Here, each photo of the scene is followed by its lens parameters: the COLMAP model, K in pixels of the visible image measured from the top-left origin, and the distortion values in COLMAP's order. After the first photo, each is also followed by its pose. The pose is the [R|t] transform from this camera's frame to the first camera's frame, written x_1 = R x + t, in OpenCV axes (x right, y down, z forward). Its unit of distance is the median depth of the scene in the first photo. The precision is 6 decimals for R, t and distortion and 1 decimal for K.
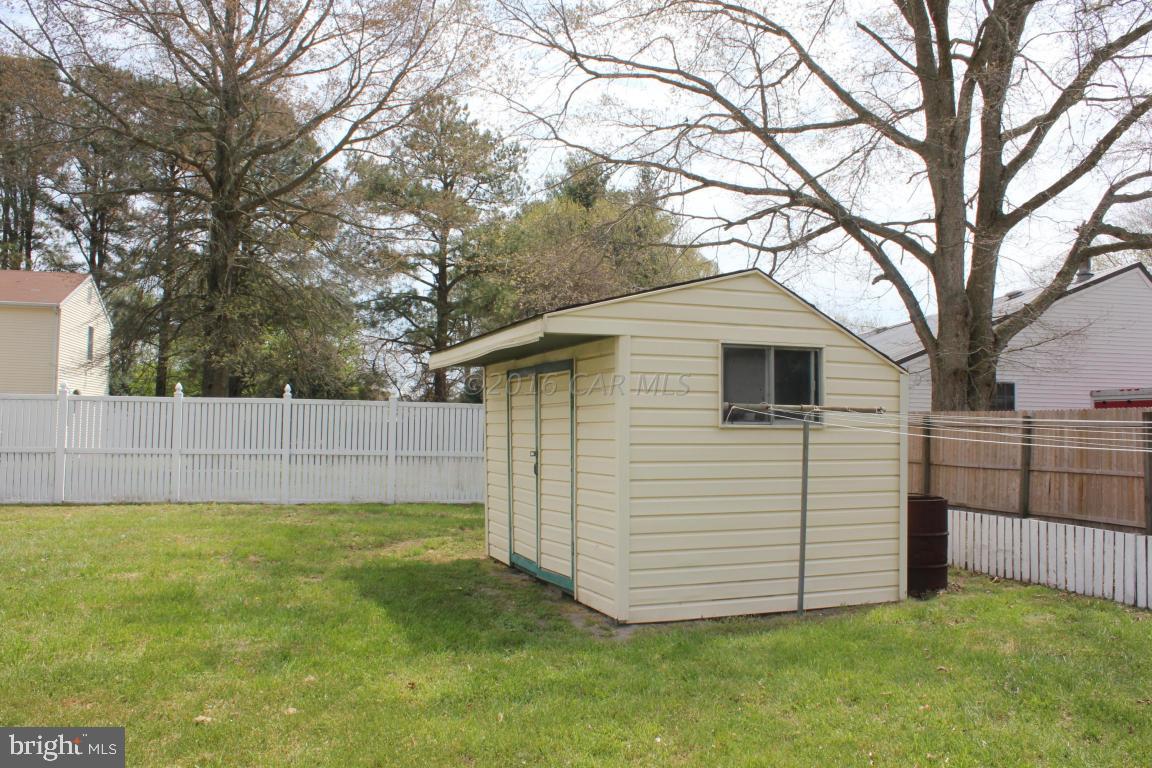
lens RADIAL K [[961.7, 0, 576.0], [0, 961.7, 384.0], [0, 0, 1]] dist [-0.169614, 0.157714]
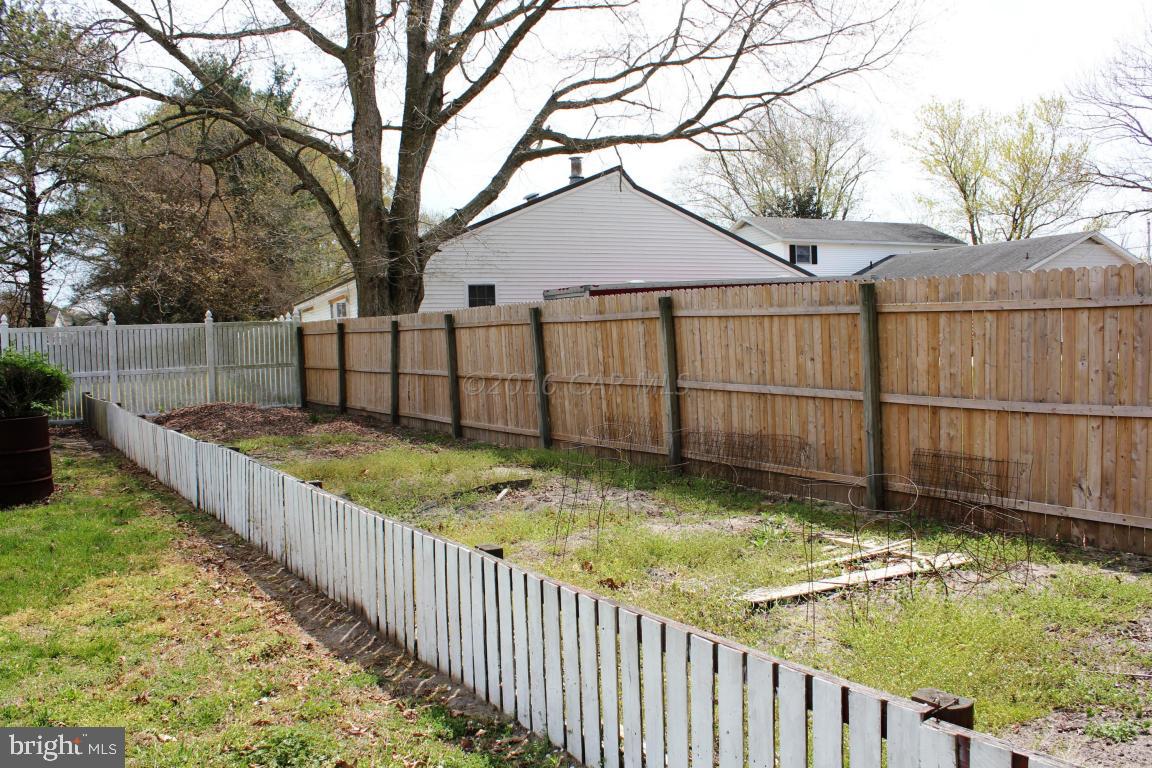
lens RADIAL K [[961.7, 0, 576.0], [0, 961.7, 384.0], [0, 0, 1]] dist [-0.169614, 0.157714]
pose [[0.960031, -0.056197, 0.274196, 0.315343], [0.028688, 0.994234, 0.103327, 0.000543], [-0.278421, -0.091331, 0.956107, -0.055353]]
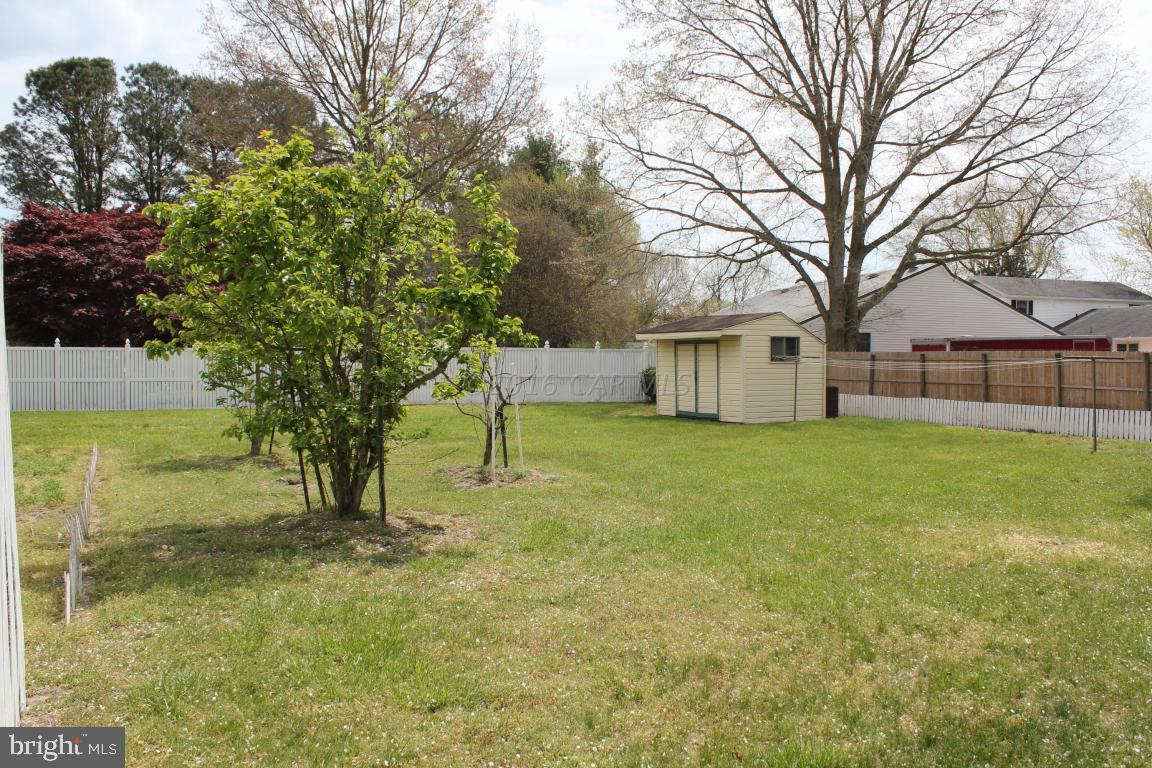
lens RADIAL K [[961.7, 0, 576.0], [0, 961.7, 384.0], [0, 0, 1]] dist [-0.169614, 0.157714]
pose [[0.992355, -0.011714, 0.122855, -0.342343], [0.002538, 0.997212, 0.074581, -0.048105], [-0.123387, -0.073699, 0.989618, -0.803466]]
